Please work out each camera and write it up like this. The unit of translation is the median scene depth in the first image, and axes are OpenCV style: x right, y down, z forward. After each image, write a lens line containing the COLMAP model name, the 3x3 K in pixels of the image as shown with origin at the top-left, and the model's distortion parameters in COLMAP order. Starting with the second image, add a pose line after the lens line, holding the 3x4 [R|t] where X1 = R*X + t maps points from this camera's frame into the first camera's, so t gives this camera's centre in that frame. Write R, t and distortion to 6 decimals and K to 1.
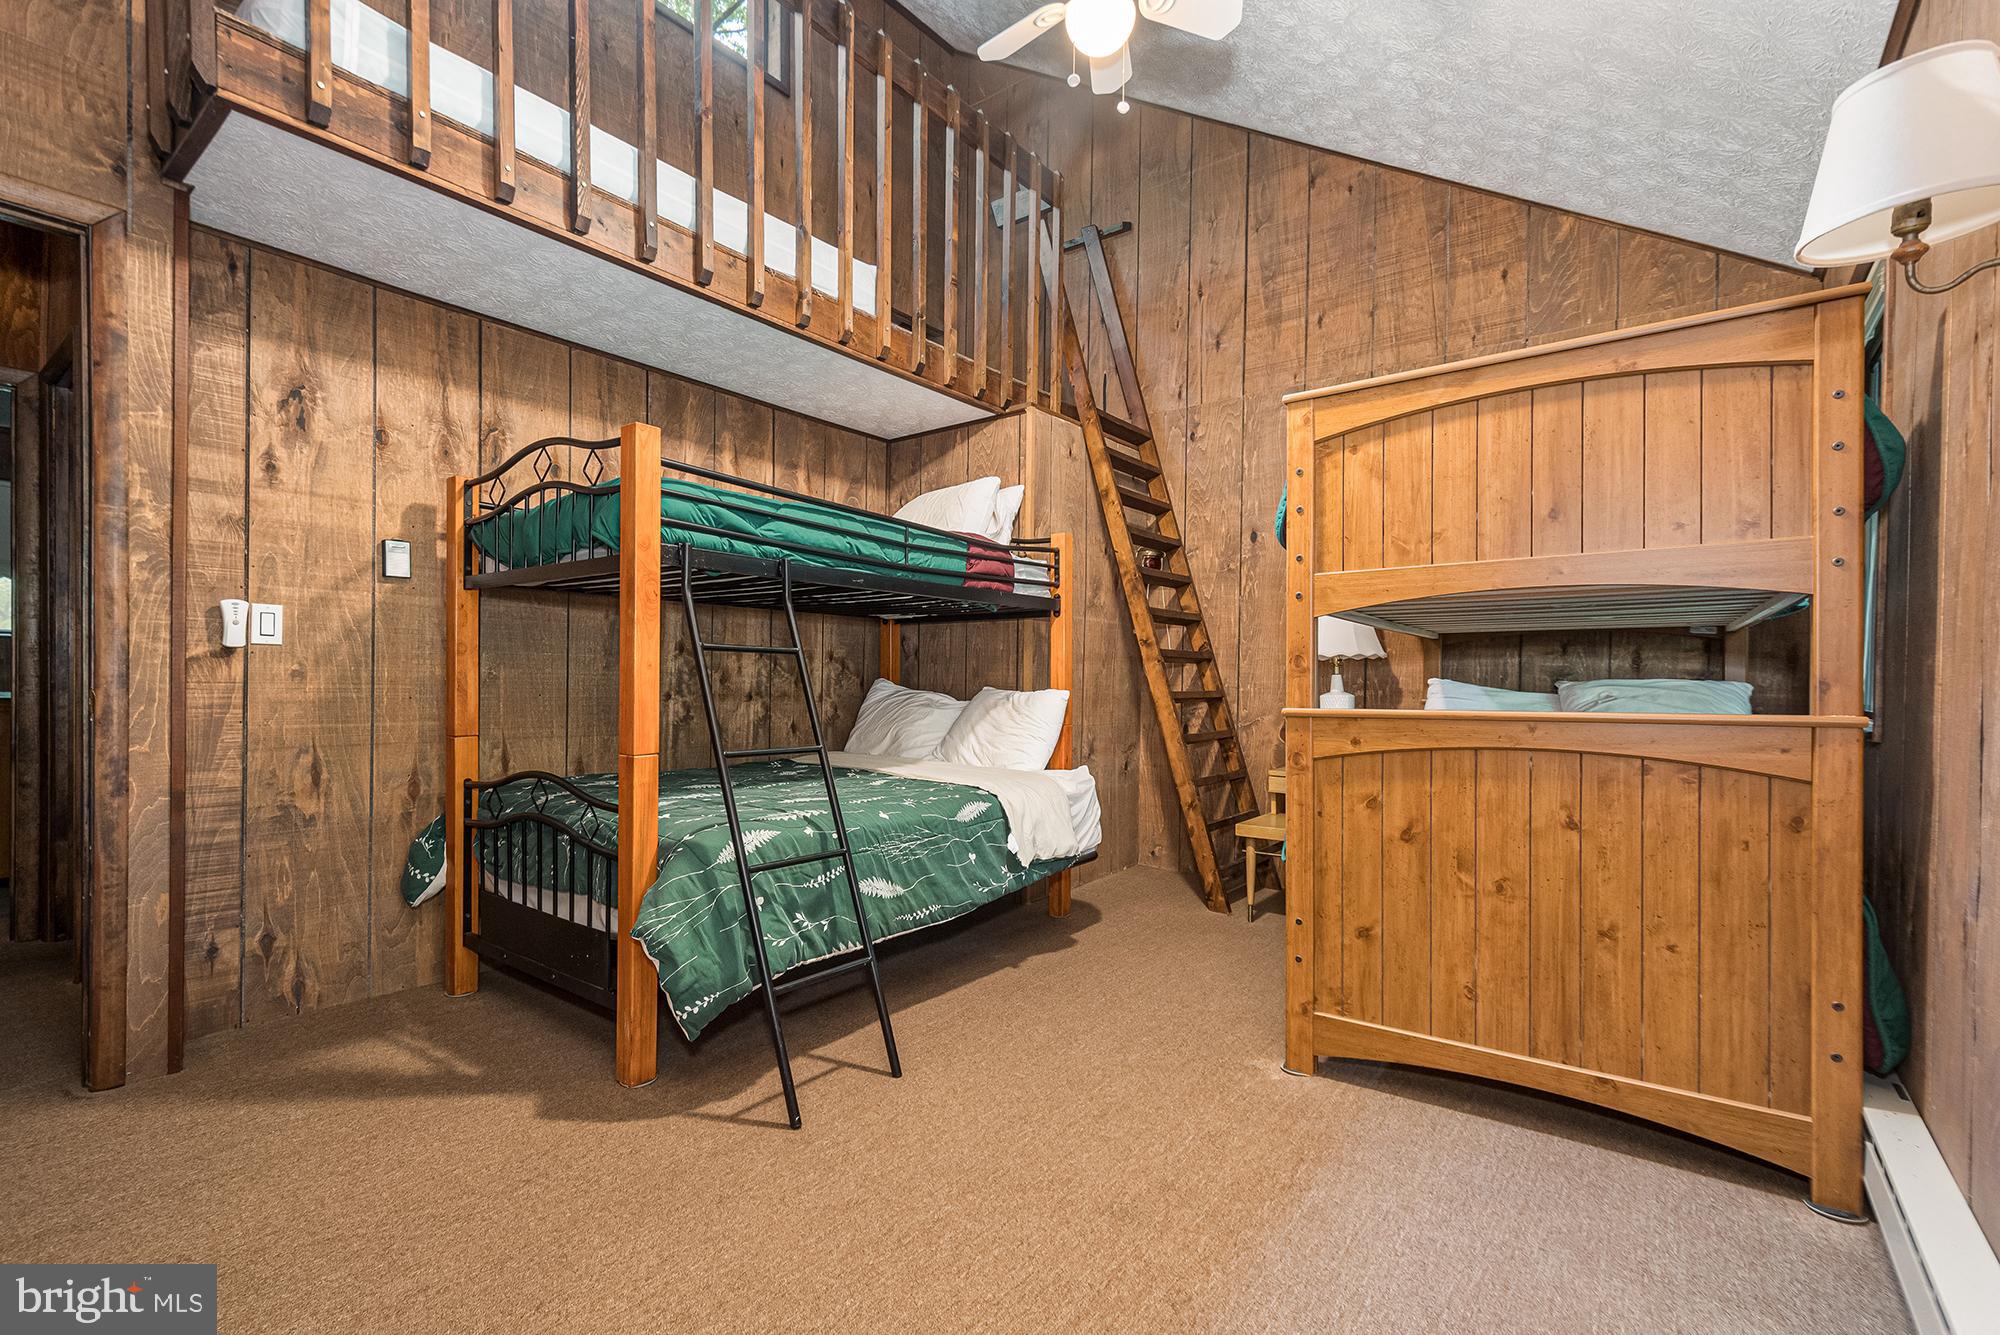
lens RADIAL K [[881.4, 0, 982.1], [0, 881.4, 679.4], [0, 0, 1]] dist [0.015038, -0.000427]
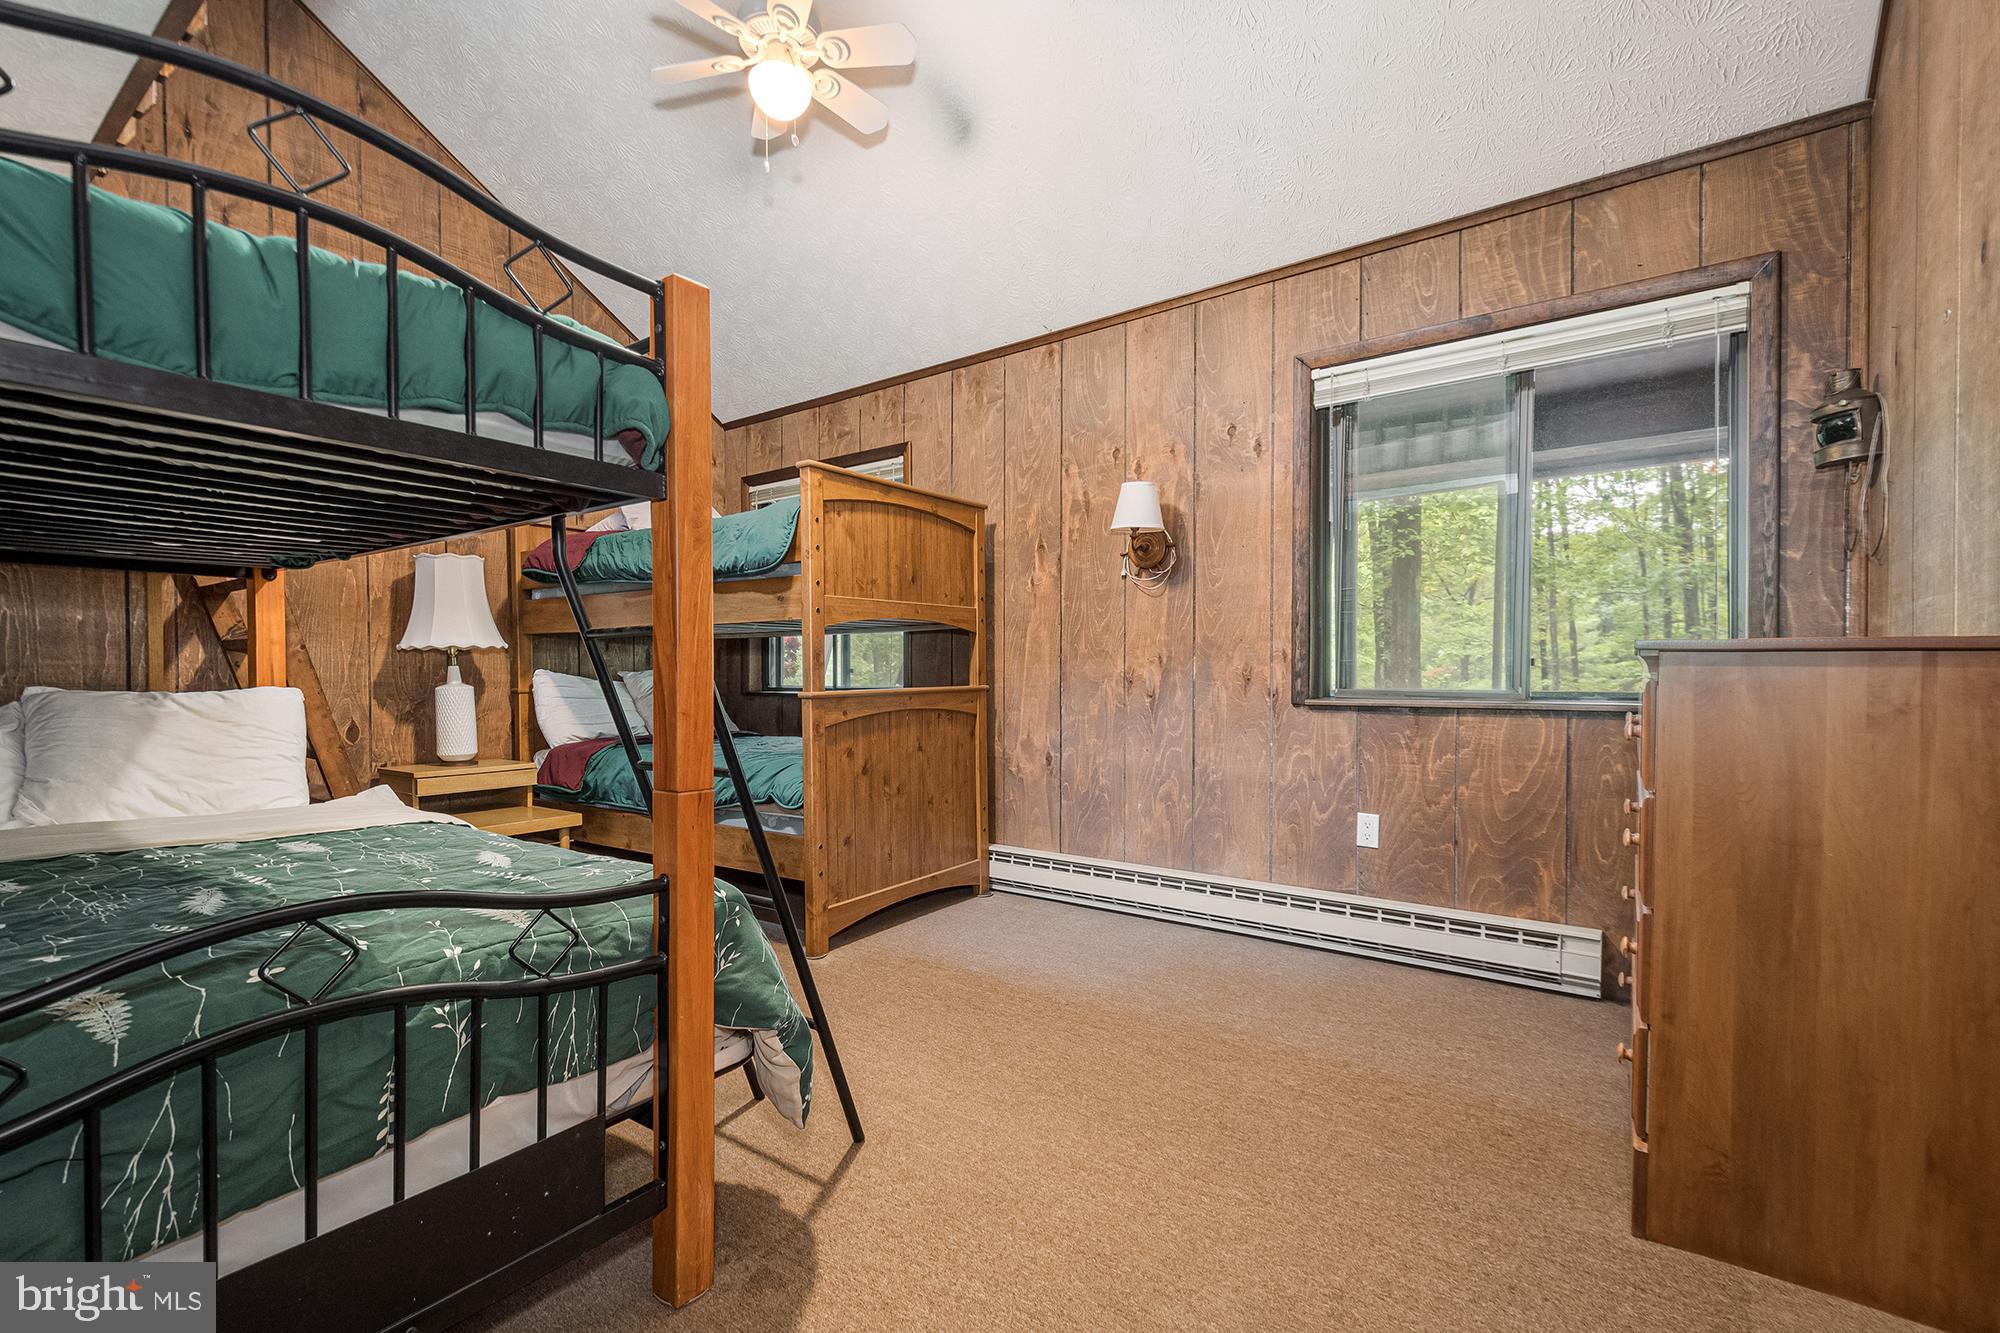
lens RADIAL K [[881.4, 0, 982.1], [0, 881.4, 678.4], [0, 0, 1]] dist [0.015038, -0.000427]
pose [[-0.022236, -0.011024, 0.999692, -1.077169], [-0.000240, 0.999939, 0.011022, -0.003760], [-0.999753, 0.000005, -0.022237, 0.822676]]
